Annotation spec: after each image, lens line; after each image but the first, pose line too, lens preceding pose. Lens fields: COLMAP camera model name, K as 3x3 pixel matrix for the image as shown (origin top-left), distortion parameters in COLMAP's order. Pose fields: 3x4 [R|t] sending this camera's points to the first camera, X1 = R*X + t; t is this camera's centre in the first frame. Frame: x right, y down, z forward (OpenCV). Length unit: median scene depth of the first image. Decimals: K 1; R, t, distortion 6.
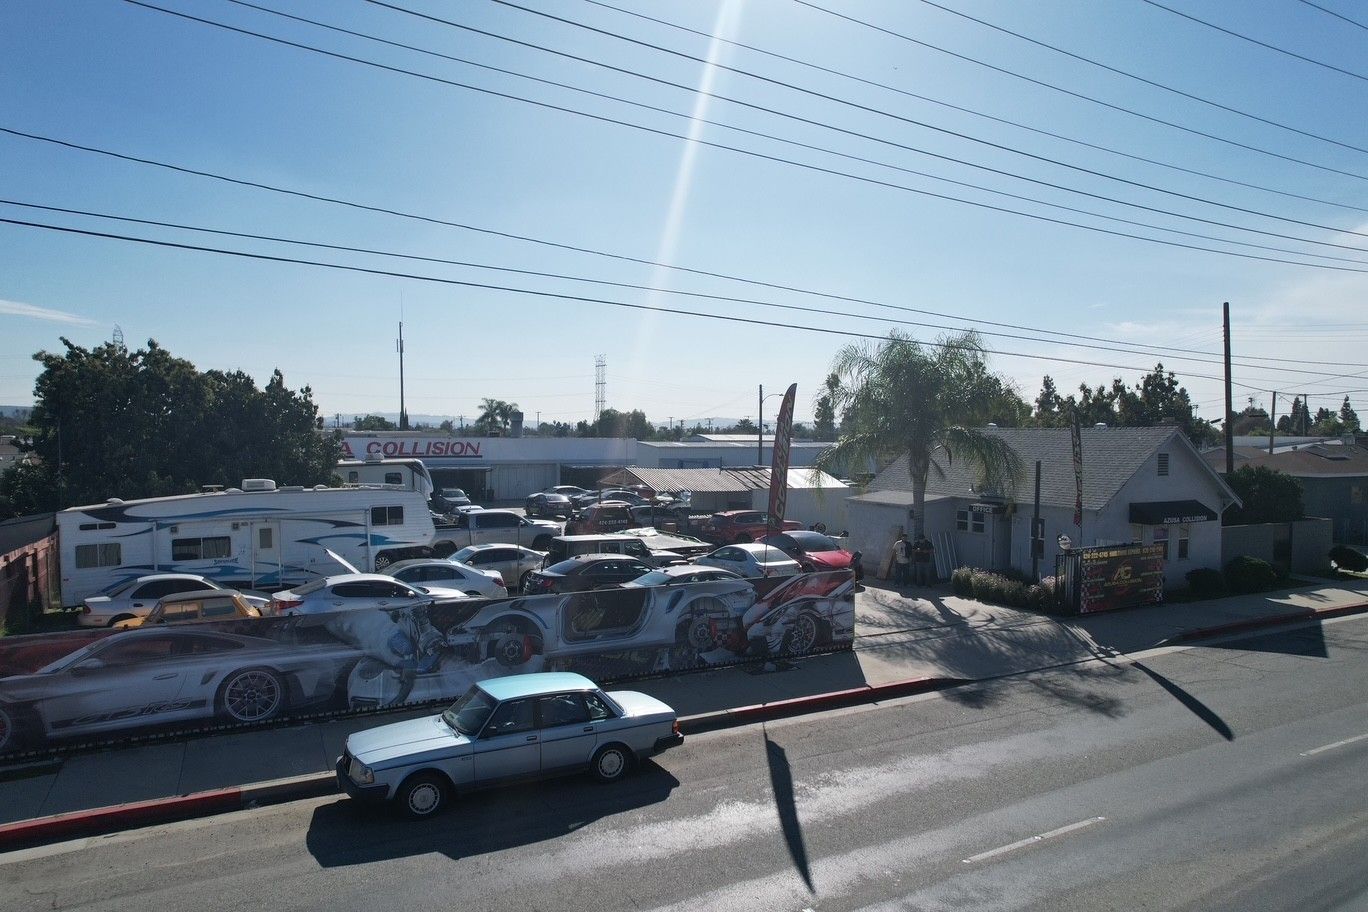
lens RADIAL K [[875.0, 0, 693.2], [0, 875.0, 453.2], [0, 0, 1]] dist [-0.065723, 0.053352]
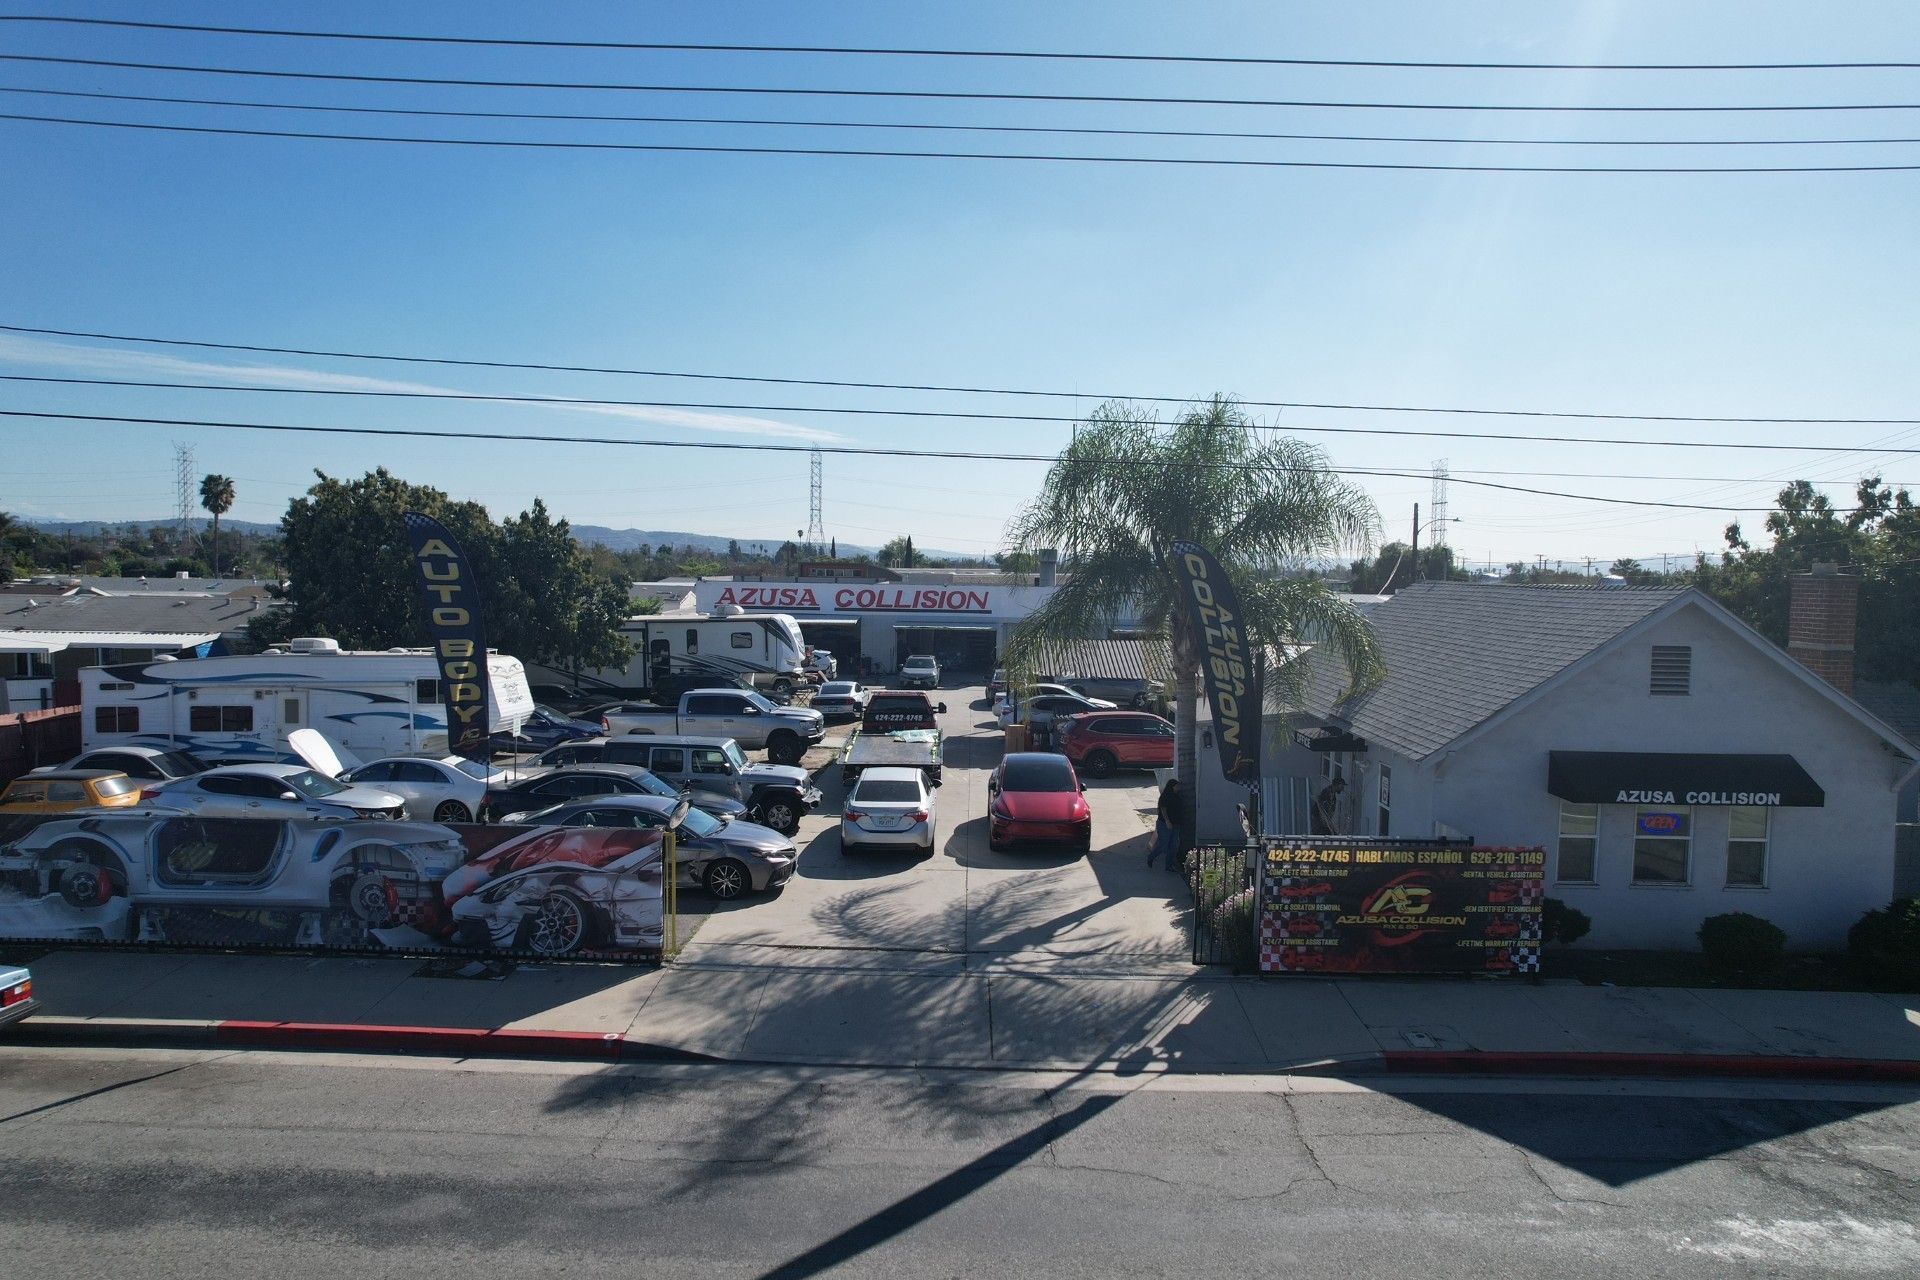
lens RADIAL K [[1228.0, 0, 964.5], [0, 1228.0, 644.5], [0, 0, 1]] dist [-0.065723, 0.053352]
pose [[0.871394, 0.034669, -0.489357, 0.690618], [-0.018406, 0.999108, 0.038007, -0.021851], [0.490238, -0.024112, 0.871255, 0.359788]]
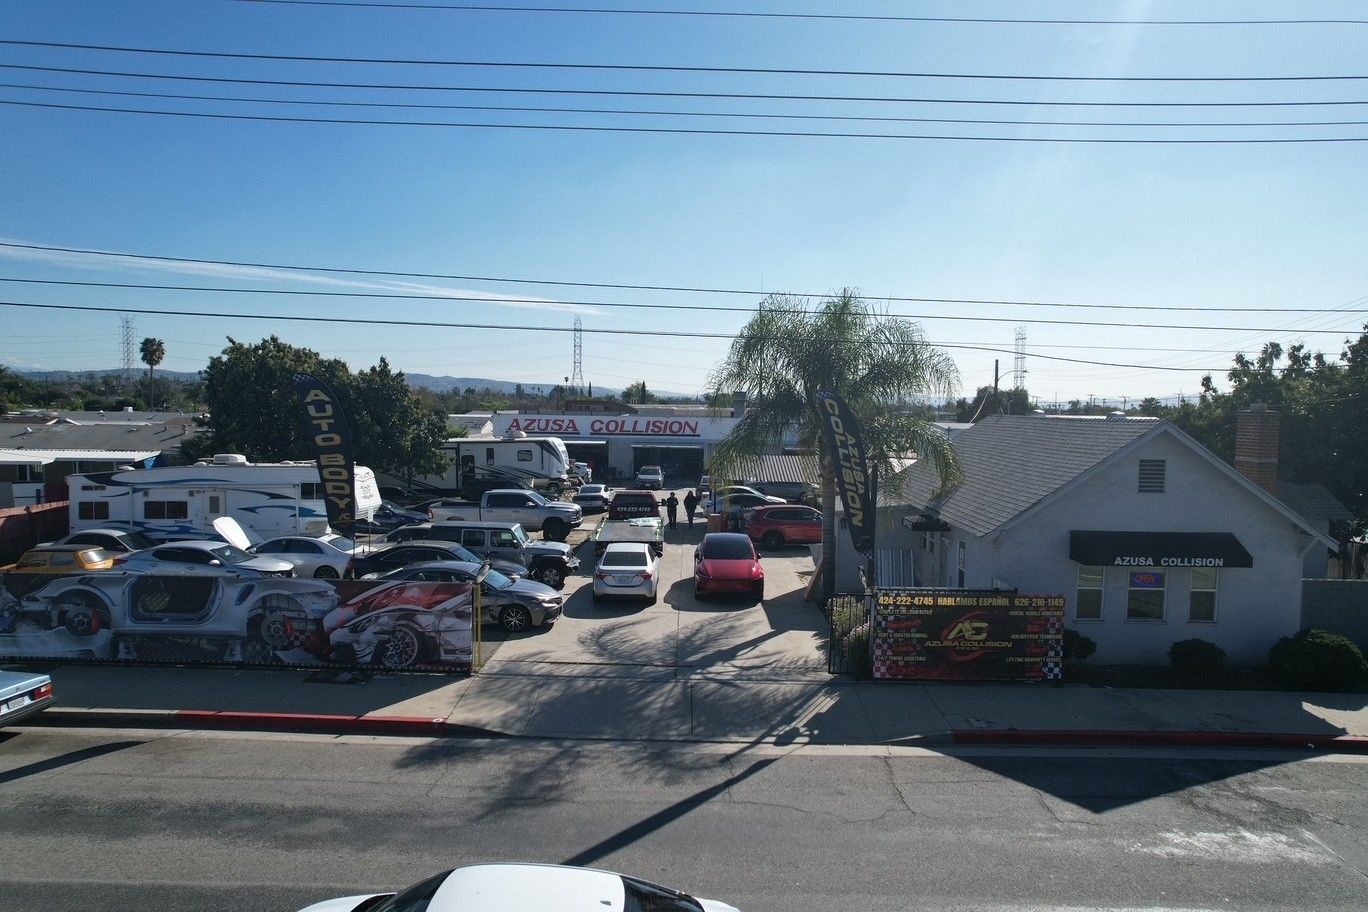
lens RADIAL K [[875.0, 0, 687.2], [0, 875.0, 457.7], [0, 0, 1]] dist [-0.065723, 0.053352]
pose [[0.873403, 0.033974, -0.485811, 0.719872], [-0.018181, 0.999143, 0.037185, -0.024186], [0.486658, -0.023645, 0.873273, 0.324152]]
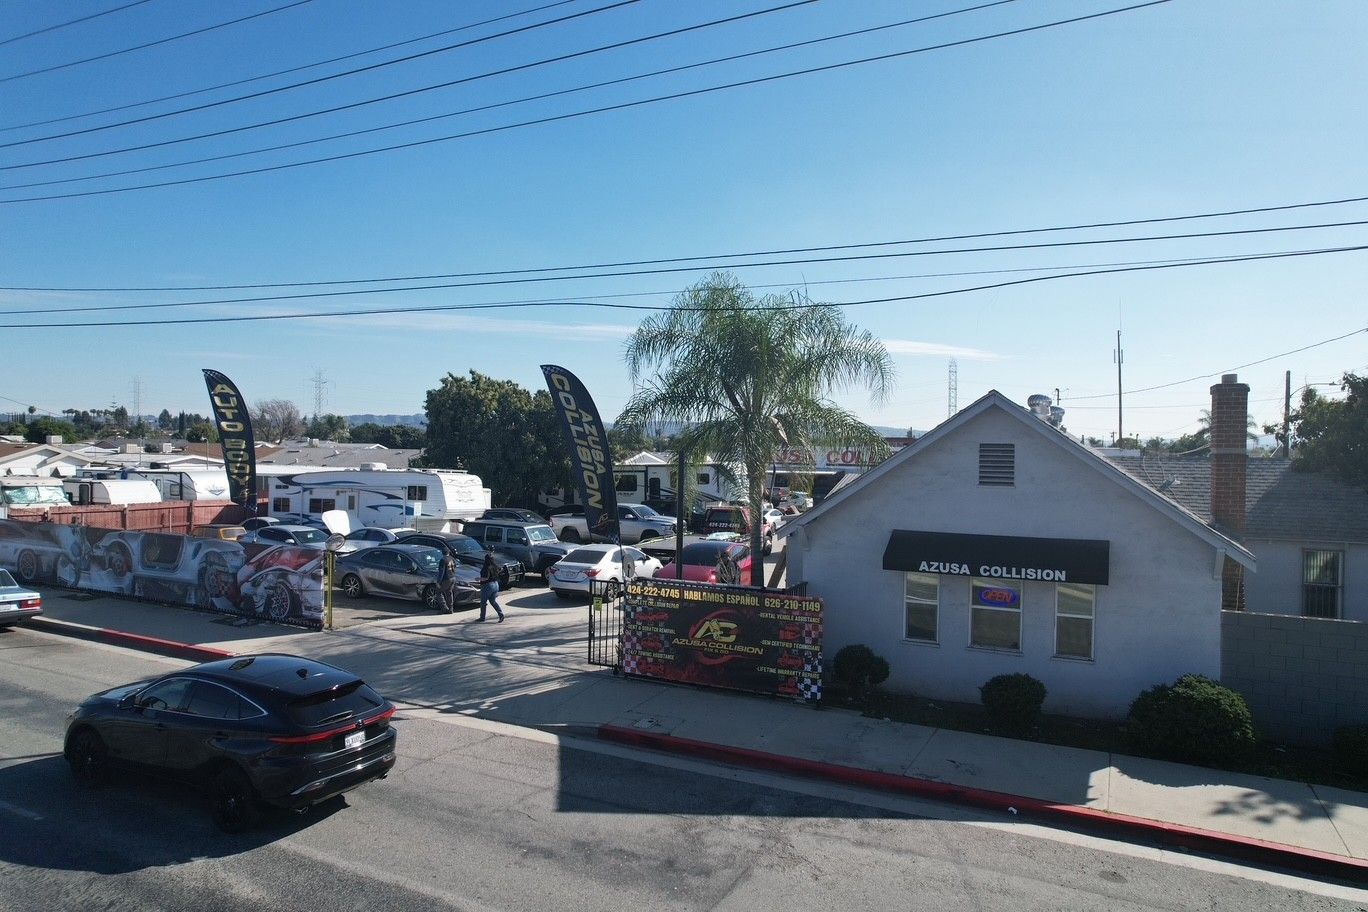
lens RADIAL K [[875.0, 0, 683.2], [0, 875.0, 465.1], [0, 0, 1]] dist [-0.065723, 0.053352]
pose [[0.570867, 0.014937, -0.820907, 1.127433], [-0.025026, 0.999686, 0.000787, 0.023902], [0.820661, 0.020095, 0.571062, 0.706619]]
